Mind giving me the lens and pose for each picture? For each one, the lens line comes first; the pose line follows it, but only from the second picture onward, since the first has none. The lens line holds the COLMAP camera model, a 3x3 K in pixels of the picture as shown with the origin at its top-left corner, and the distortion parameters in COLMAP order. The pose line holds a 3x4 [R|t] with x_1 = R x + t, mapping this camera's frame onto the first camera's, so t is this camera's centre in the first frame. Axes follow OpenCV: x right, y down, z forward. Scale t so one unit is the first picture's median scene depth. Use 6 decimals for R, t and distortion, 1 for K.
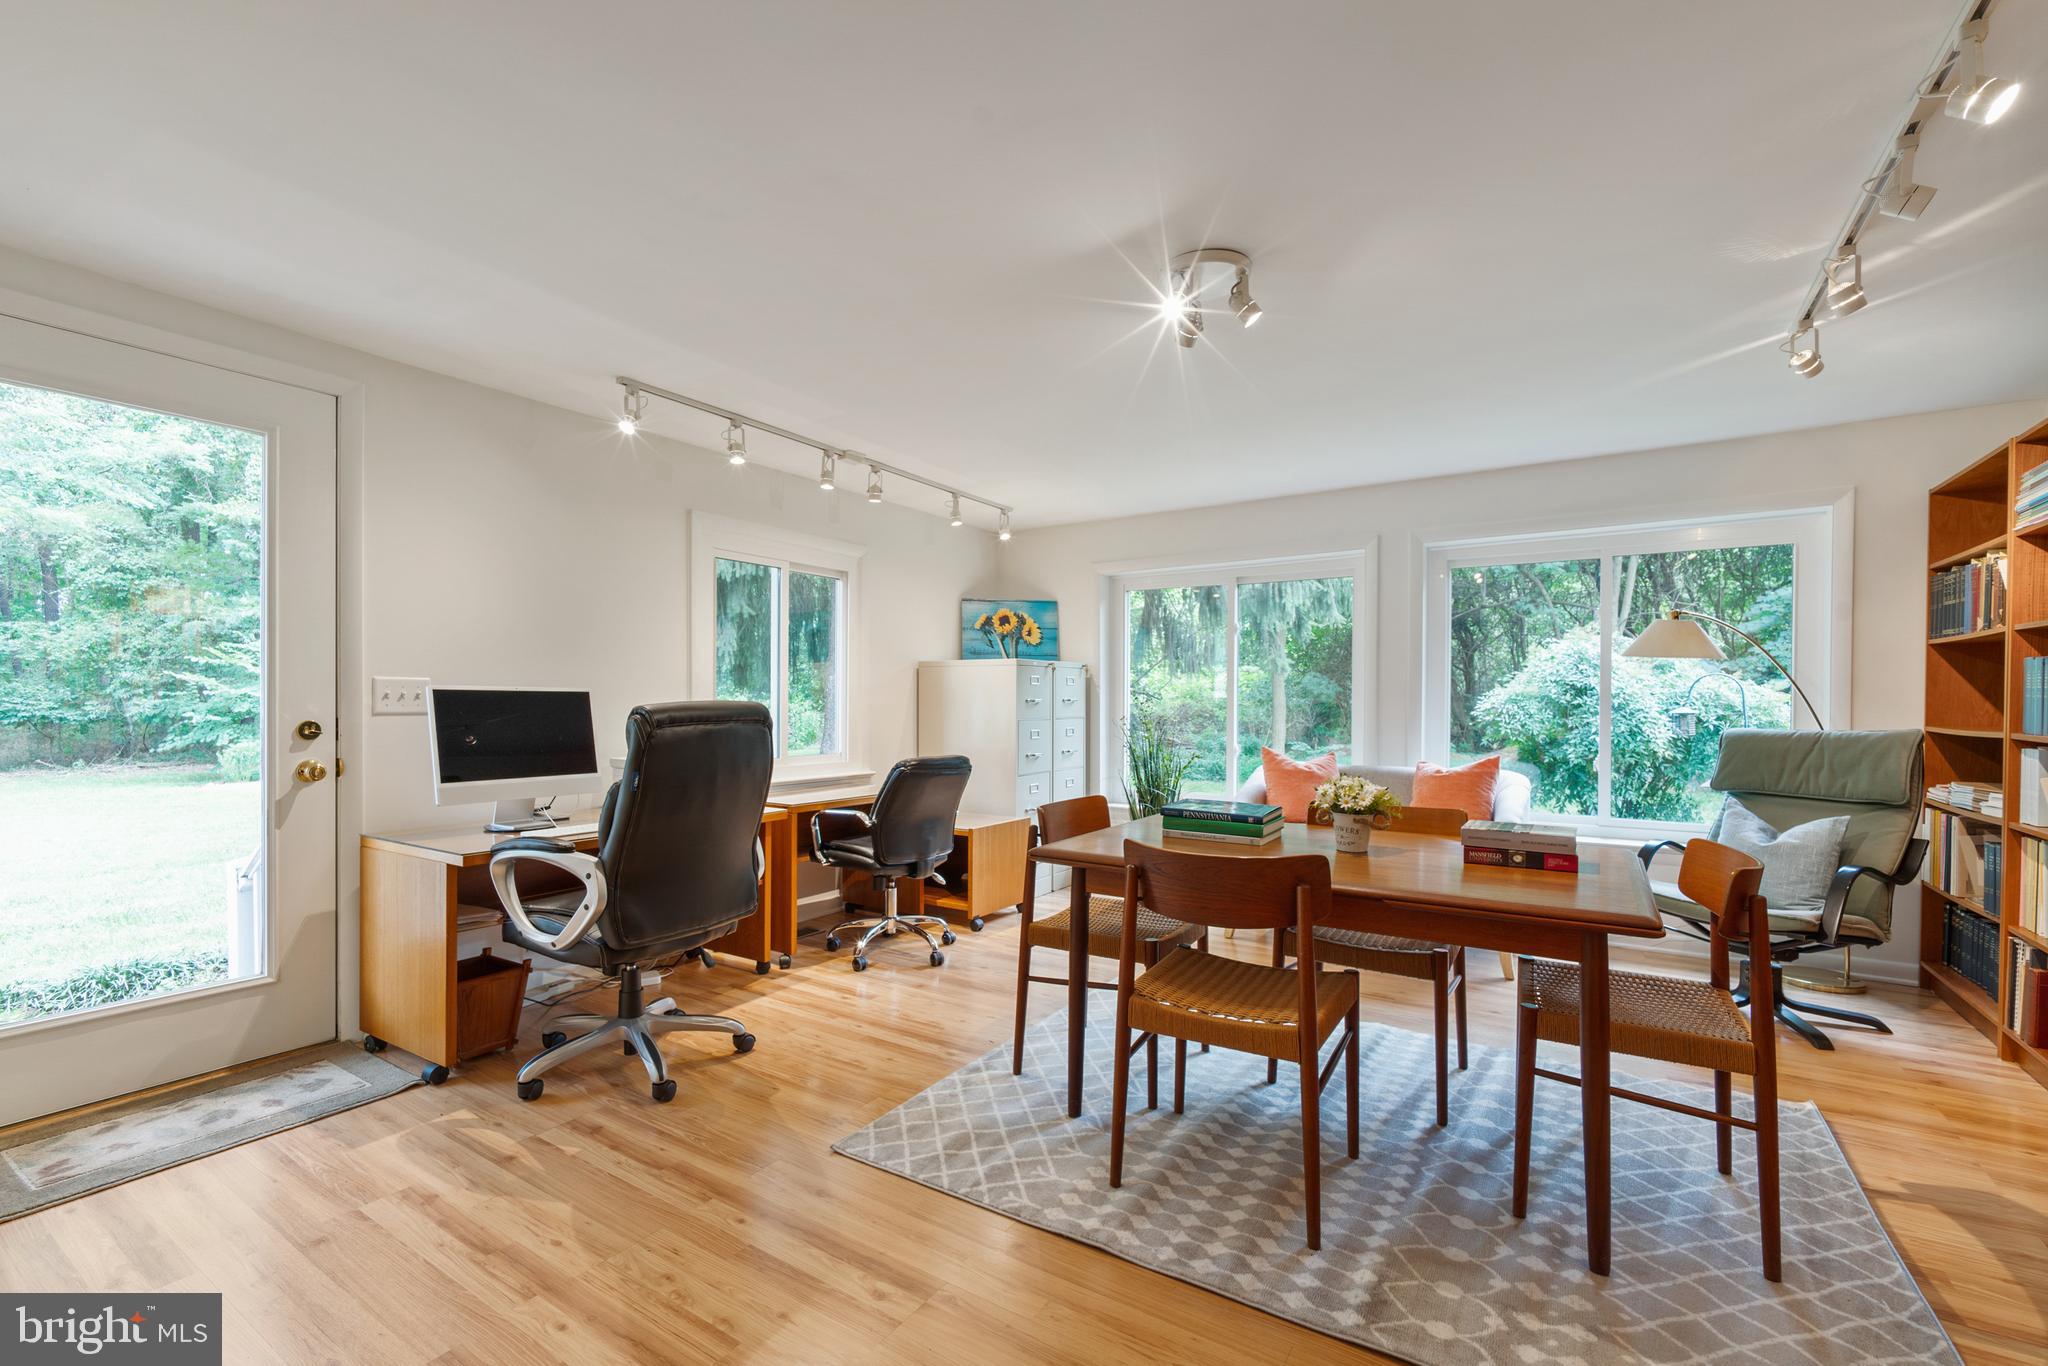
lens RADIAL K [[874.1, 0, 1016.6], [0, 874.1, 696.3], [0, 0, 1]] dist [-0.001649, -0.000313]
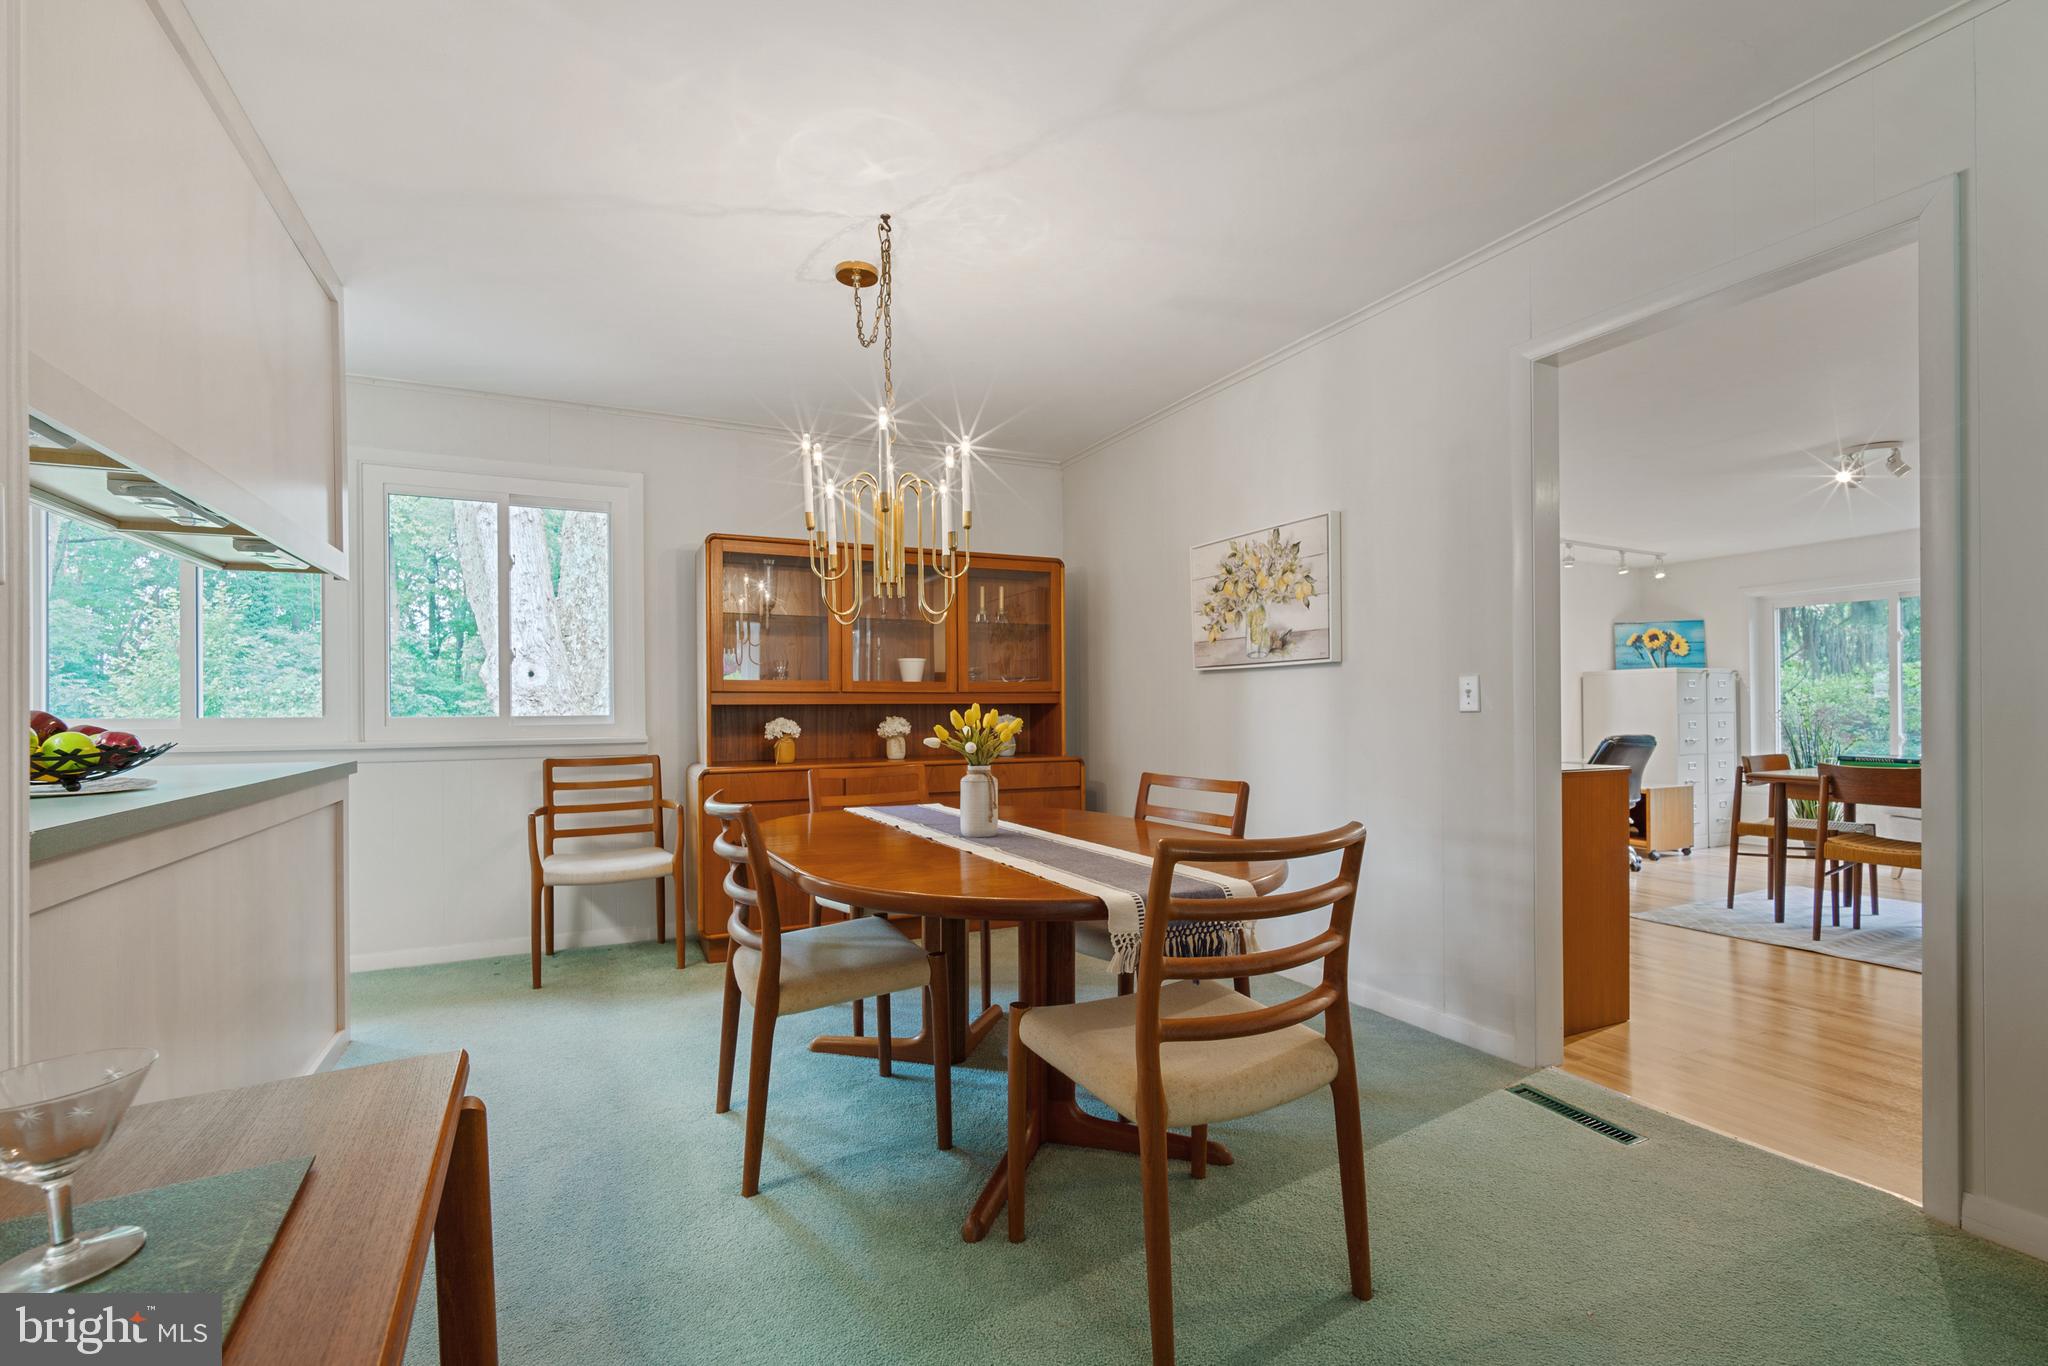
lens RADIAL K [[892.9, 0, 1014.4], [0, 892.9, 698.2], [0, 0, 1]] dist [-0.000749, 0.000001]
pose [[0.856775, -0.015340, -0.515462, -0.145835], [0.009396, 0.999856, -0.014137, 0.011908], [0.515605, 0.007269, 0.856796, -0.614883]]
